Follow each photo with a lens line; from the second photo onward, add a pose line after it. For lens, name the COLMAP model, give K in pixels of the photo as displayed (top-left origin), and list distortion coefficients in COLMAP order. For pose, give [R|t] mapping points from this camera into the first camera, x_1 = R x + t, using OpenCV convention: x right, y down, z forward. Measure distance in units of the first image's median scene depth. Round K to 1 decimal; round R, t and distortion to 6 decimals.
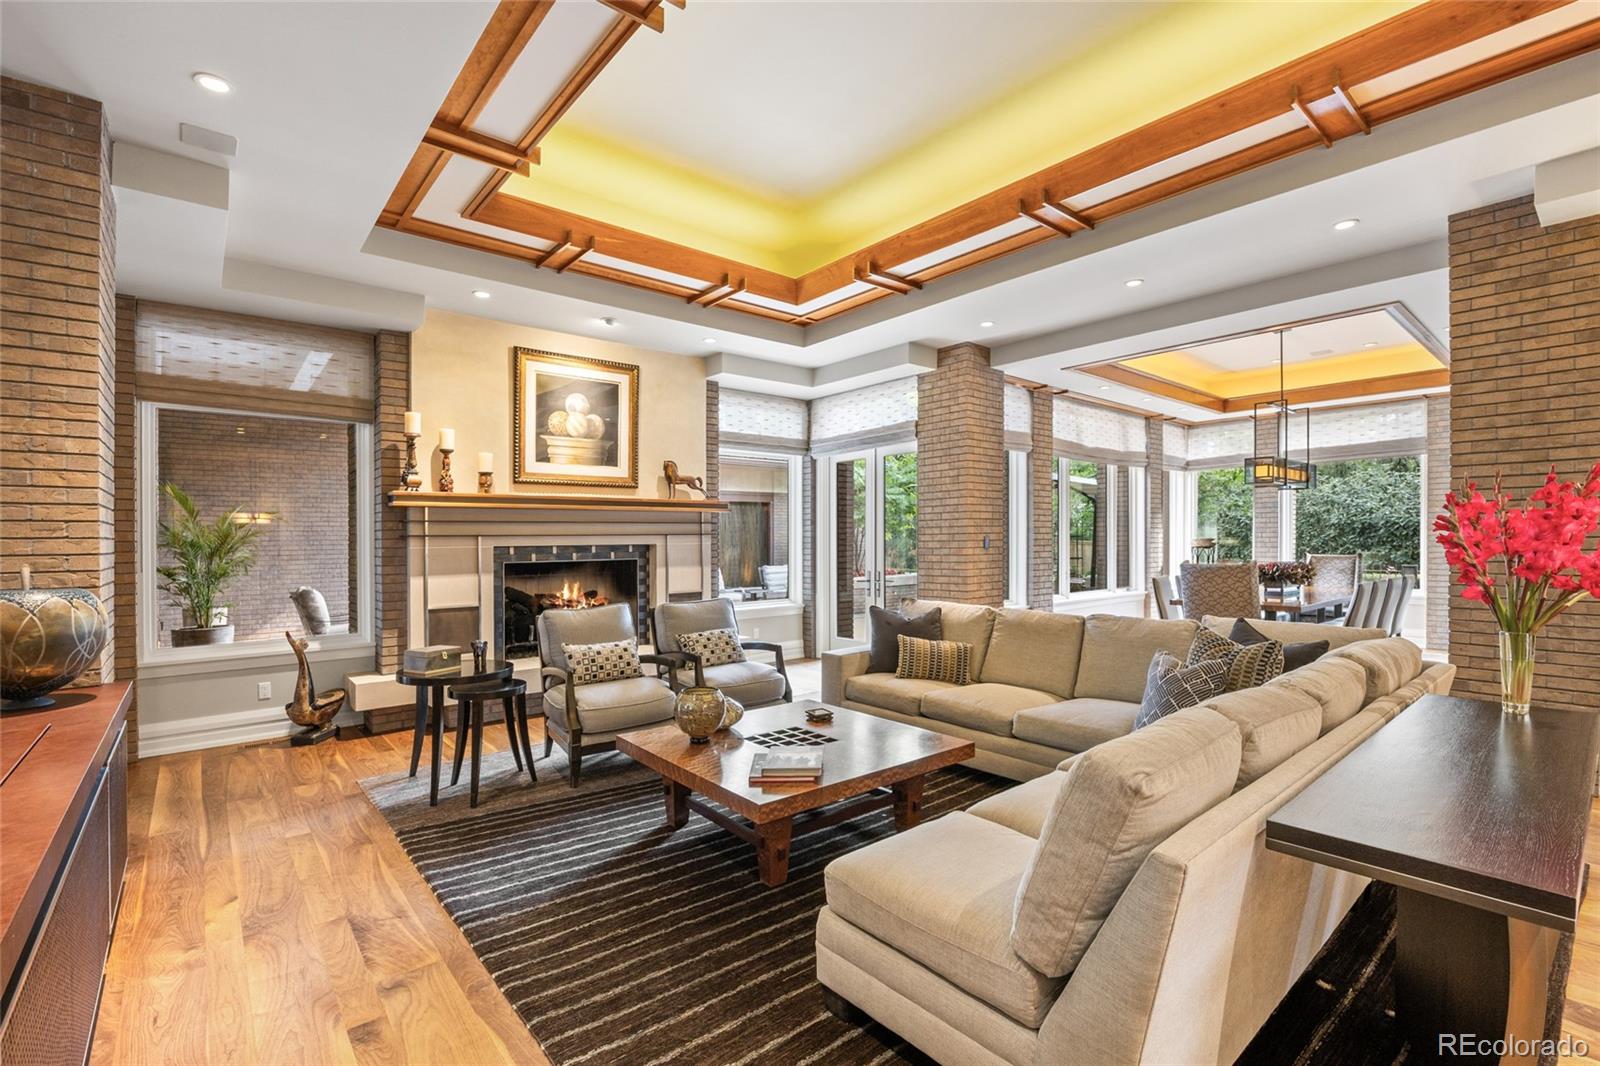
lens RADIAL K [[702.0, 0, 797.8], [0, 702.0, 539.6], [0, 0, 1]] dist [-0.017445, 0.000770]
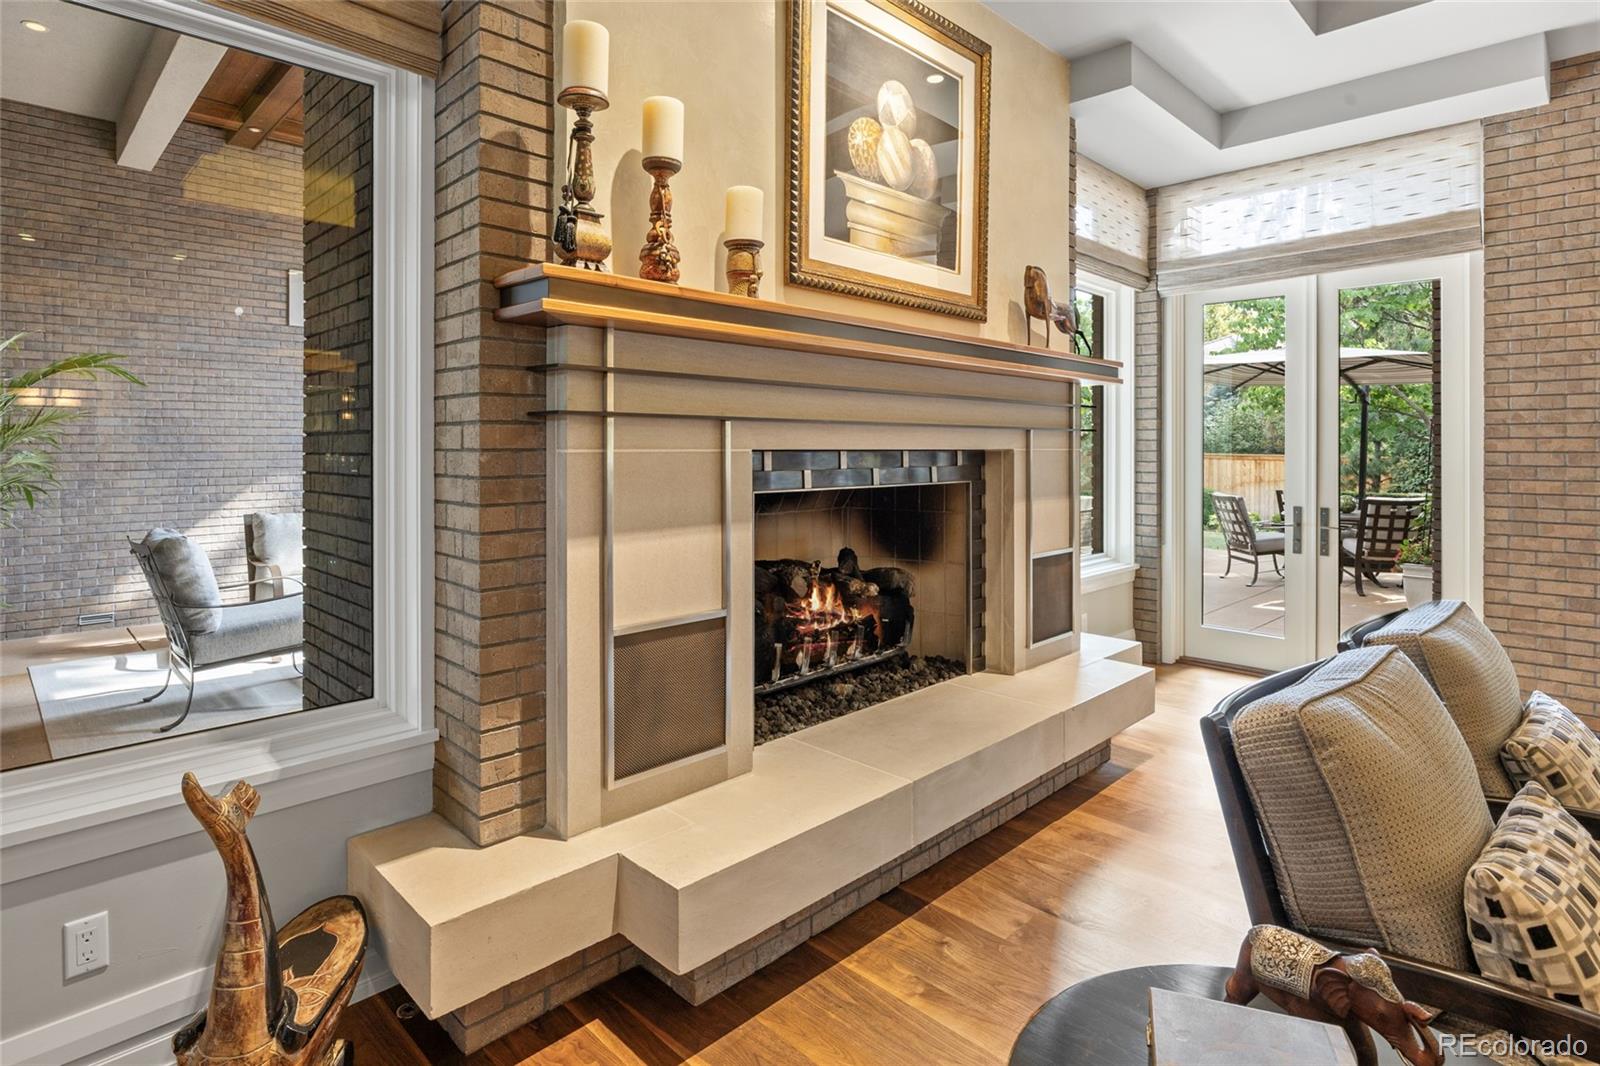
lens RADIAL K [[827.3, 0, 803.0], [0, 827.3, 446.4], [0, 0, 1]] dist [-0.017367, -0.001757]
pose [[0.996499, 0.014815, 0.082276, -0.431567], [-0.014798, 0.999890, -0.000809, 0.008193], [-0.082279, -0.000411, 0.996609, 0.550576]]
